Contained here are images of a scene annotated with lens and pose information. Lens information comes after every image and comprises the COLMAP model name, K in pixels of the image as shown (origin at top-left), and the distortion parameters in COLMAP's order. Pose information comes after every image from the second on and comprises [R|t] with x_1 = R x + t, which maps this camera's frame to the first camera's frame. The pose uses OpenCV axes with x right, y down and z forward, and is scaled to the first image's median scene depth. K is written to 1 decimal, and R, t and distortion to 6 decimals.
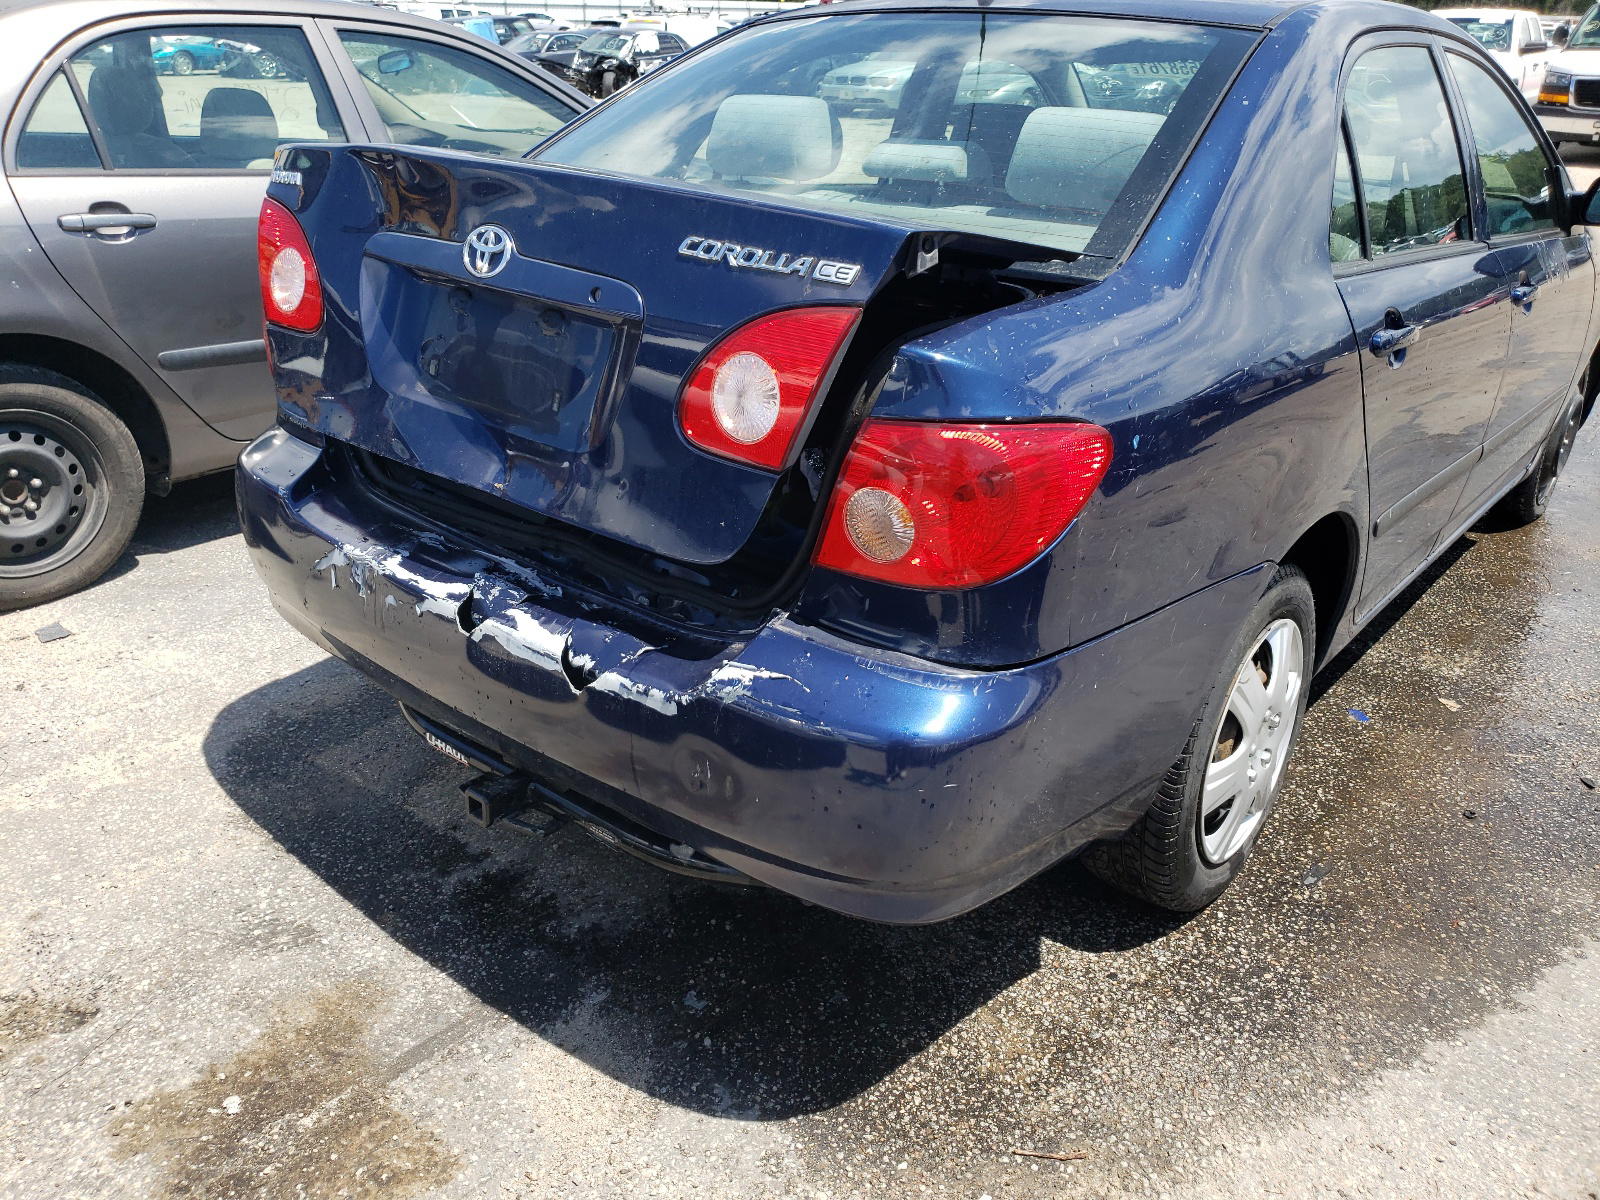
lens RADIAL K [[1229.8, 0, 793.8], [0, 1229.8, 565.2], [0, 0, 1]] dist [0.004564, 0.007601]
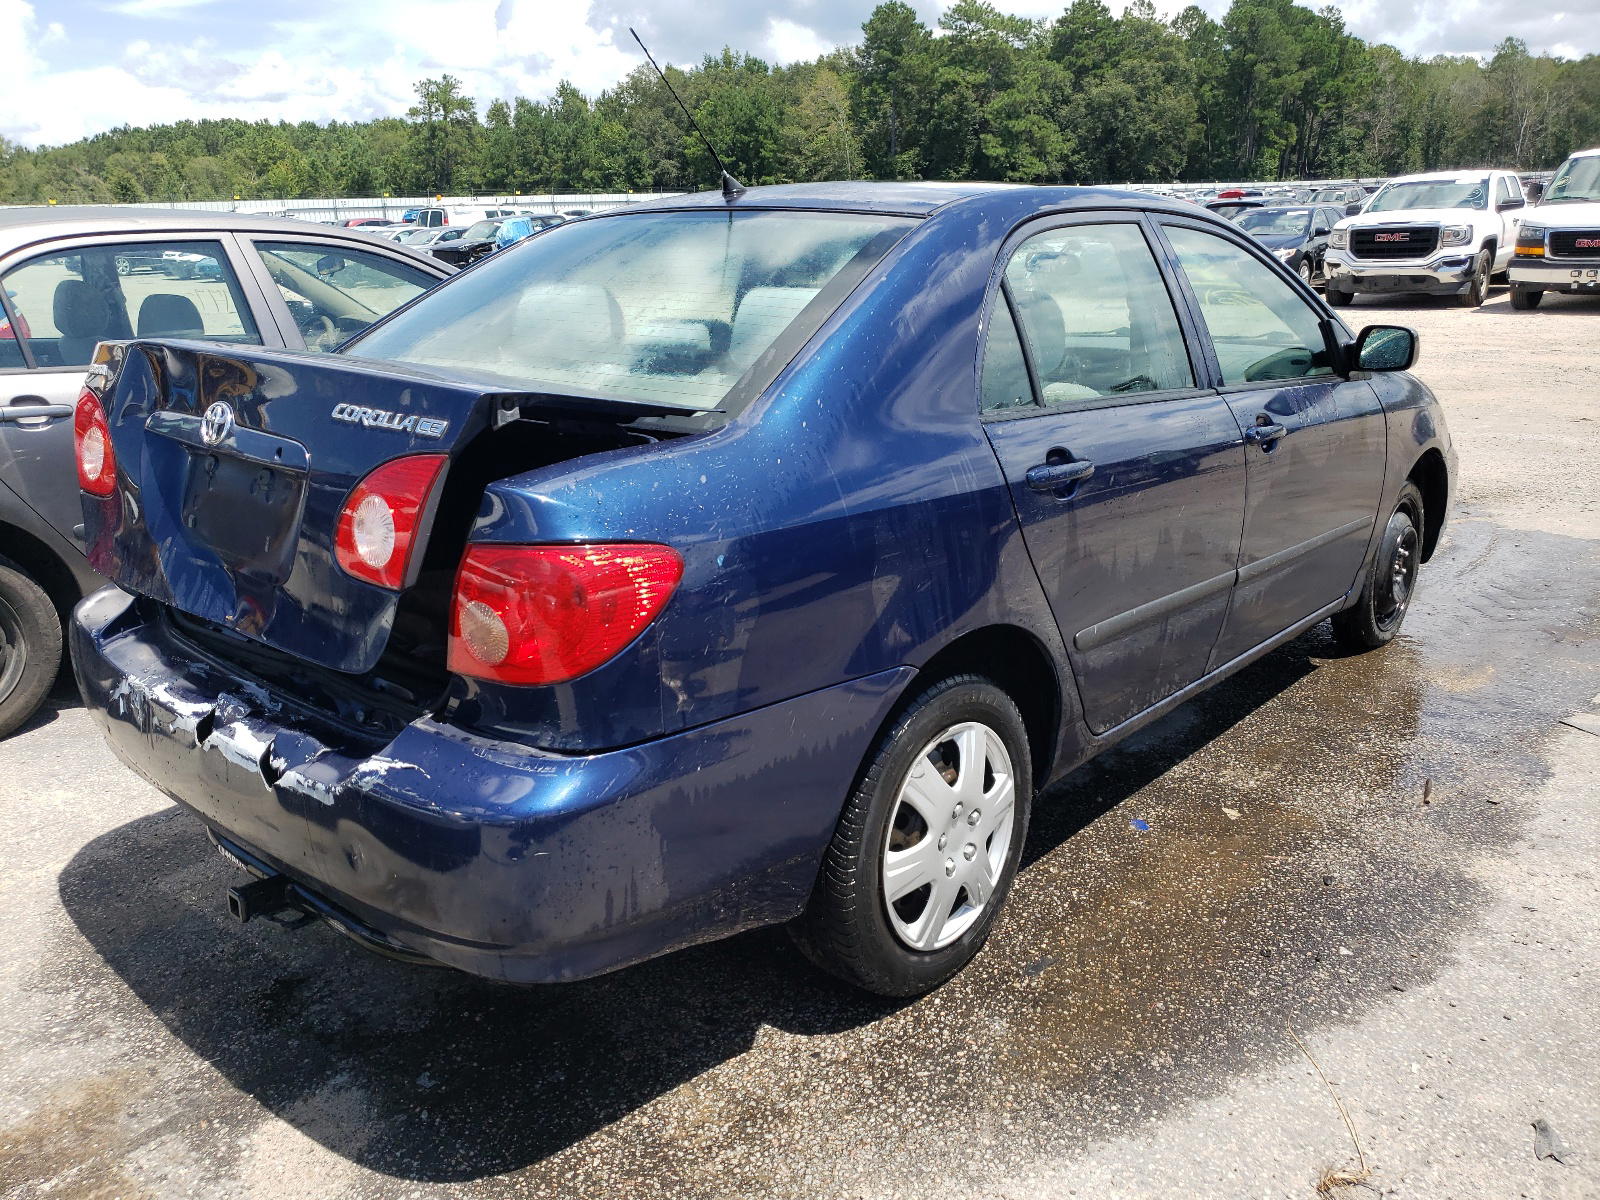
lens RADIAL K [[1226.6, 0, 800.0], [0, 1226.6, 600.0], [0, 0, 1]] dist [0.001987, 0.016254]
pose [[0.998774, -0.028814, -0.040249, 0.317932], [0.024376, 0.993993, -0.106698, 0.051728], [0.043082, 0.105586, 0.993476, -0.129557]]
